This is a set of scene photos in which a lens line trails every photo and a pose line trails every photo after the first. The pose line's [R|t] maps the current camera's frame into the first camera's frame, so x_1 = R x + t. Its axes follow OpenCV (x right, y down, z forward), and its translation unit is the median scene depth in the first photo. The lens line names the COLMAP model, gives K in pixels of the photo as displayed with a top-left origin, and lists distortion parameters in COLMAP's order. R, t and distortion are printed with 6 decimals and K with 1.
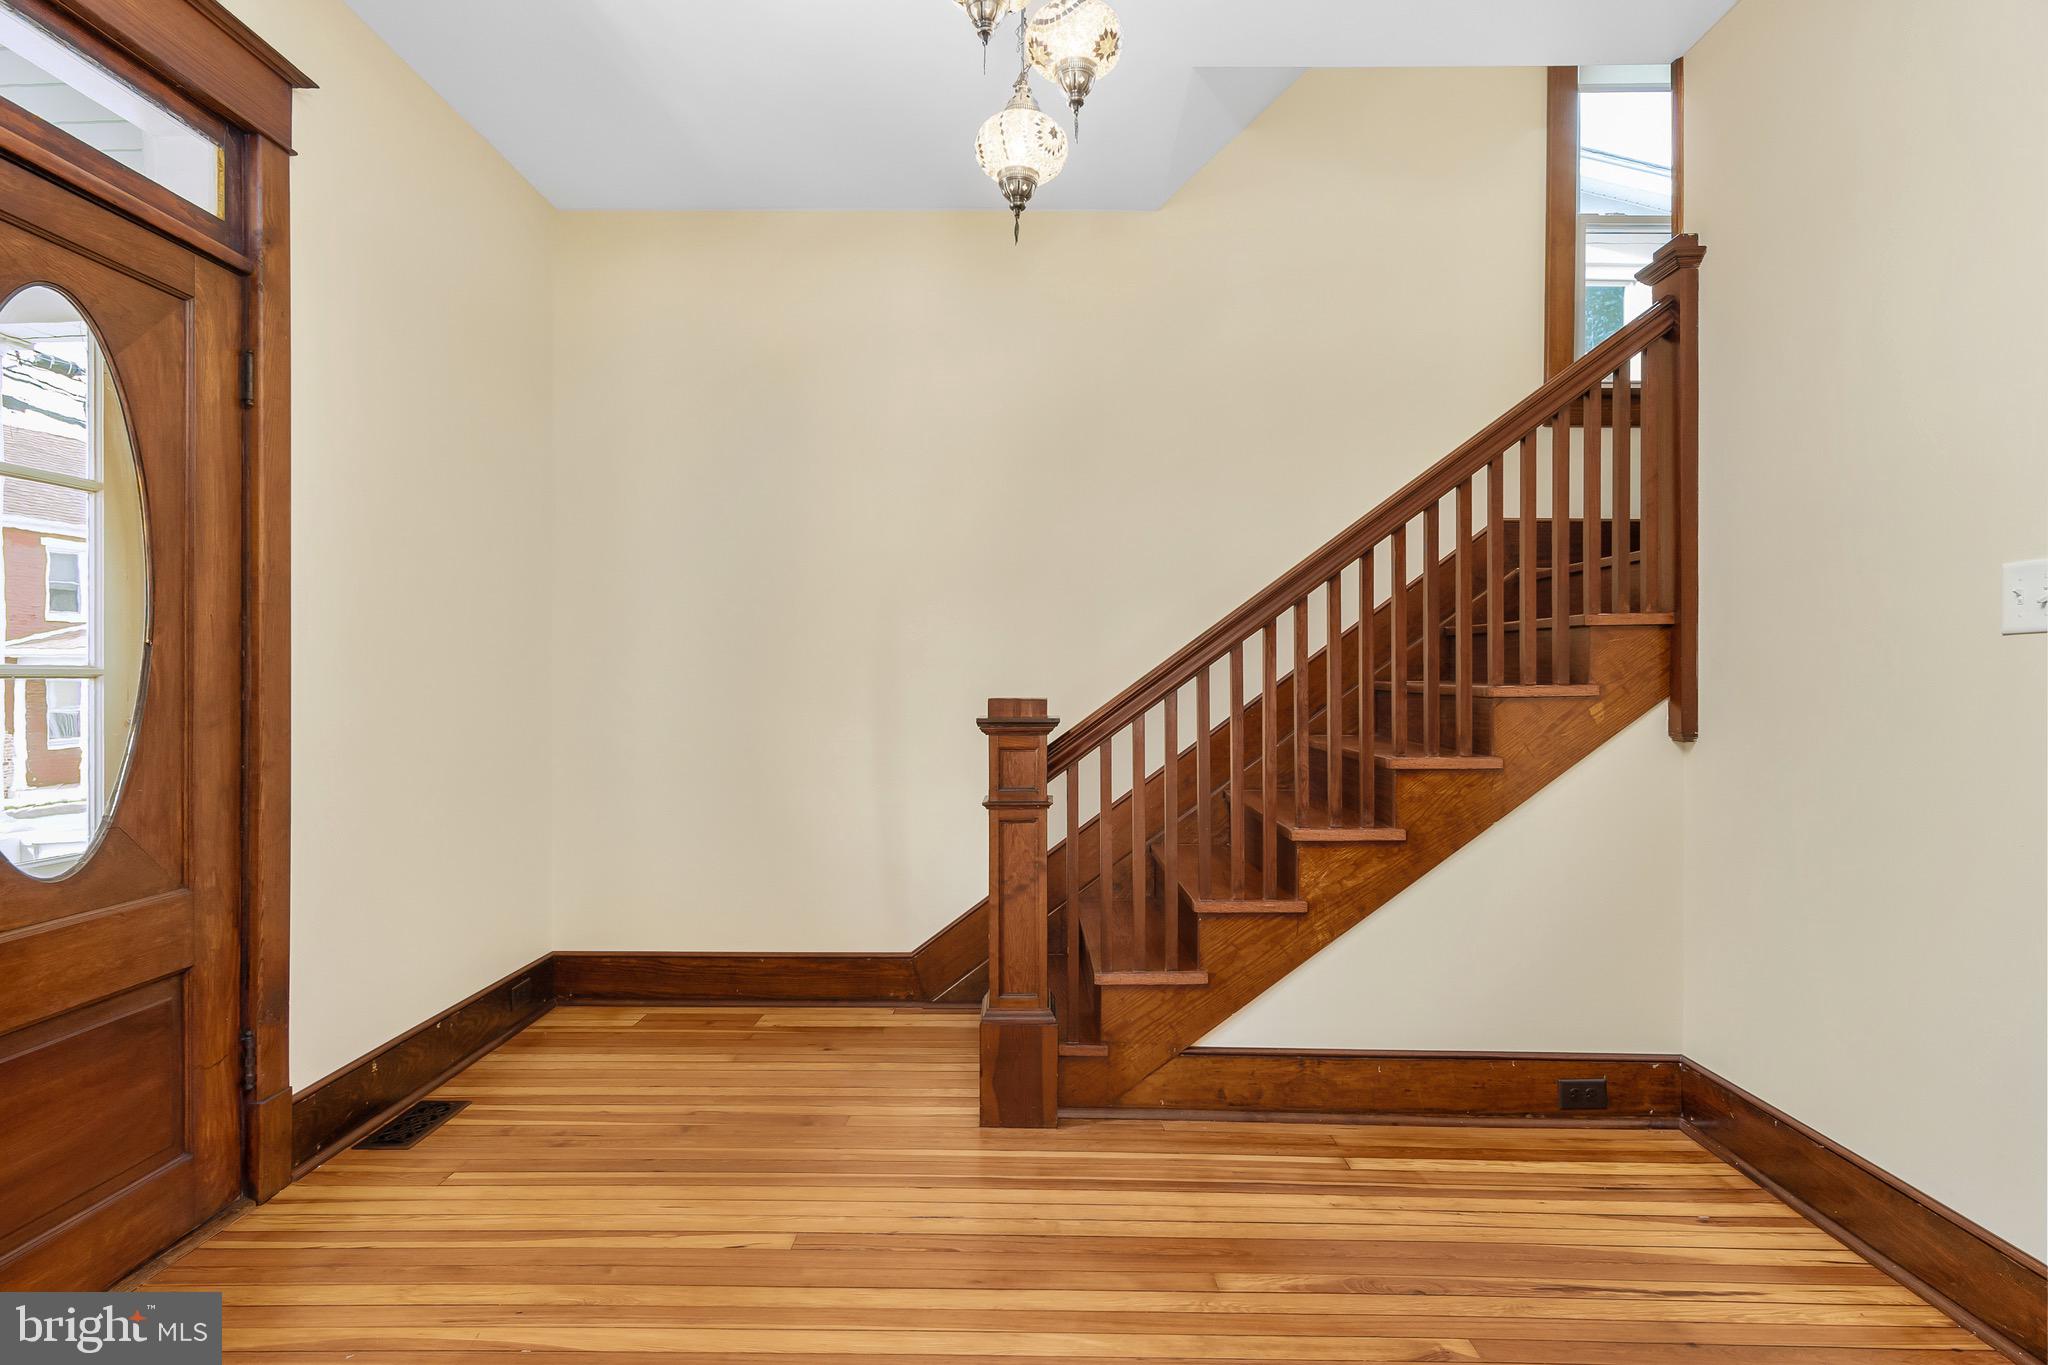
lens RADIAL K [[1091.5, 0, 1034.9], [0, 1091.5, 674.9], [0, 0, 1]] dist [0.009605, 0.001202]
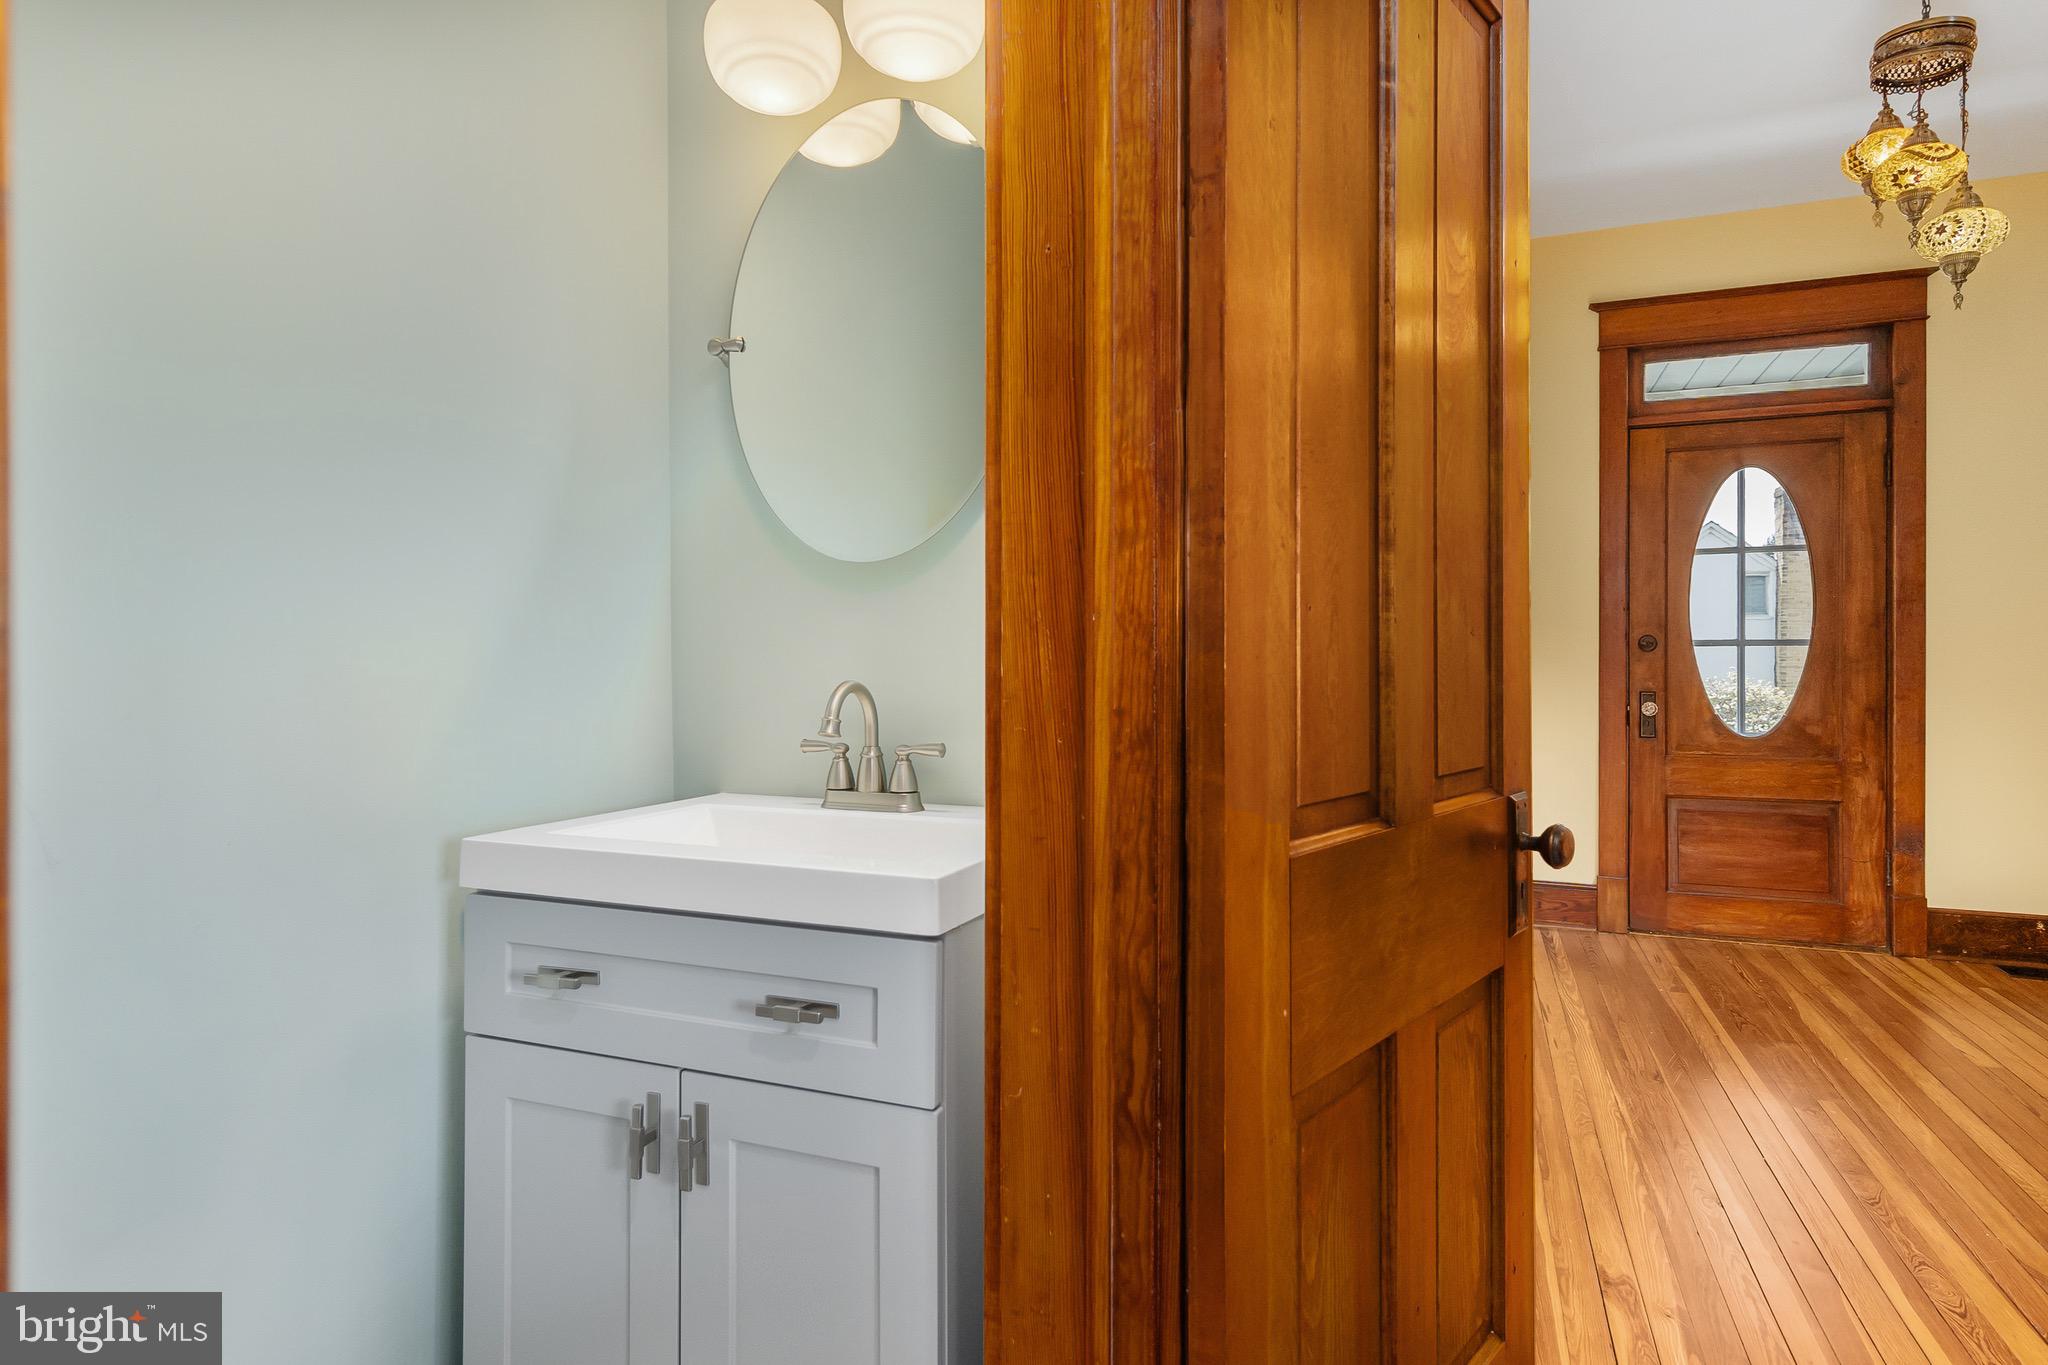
lens RADIAL K [[1091.5, 0, 1034.9], [0, 1091.5, 674.9], [0, 0, 1]] dist [0.009605, 0.001202]
pose [[-0.356865, 0.020267, -0.933936, 1.353446], [0.008307, 0.999794, 0.018523, 0.005261], [0.934119, -0.001148, -0.356960, 0.369273]]
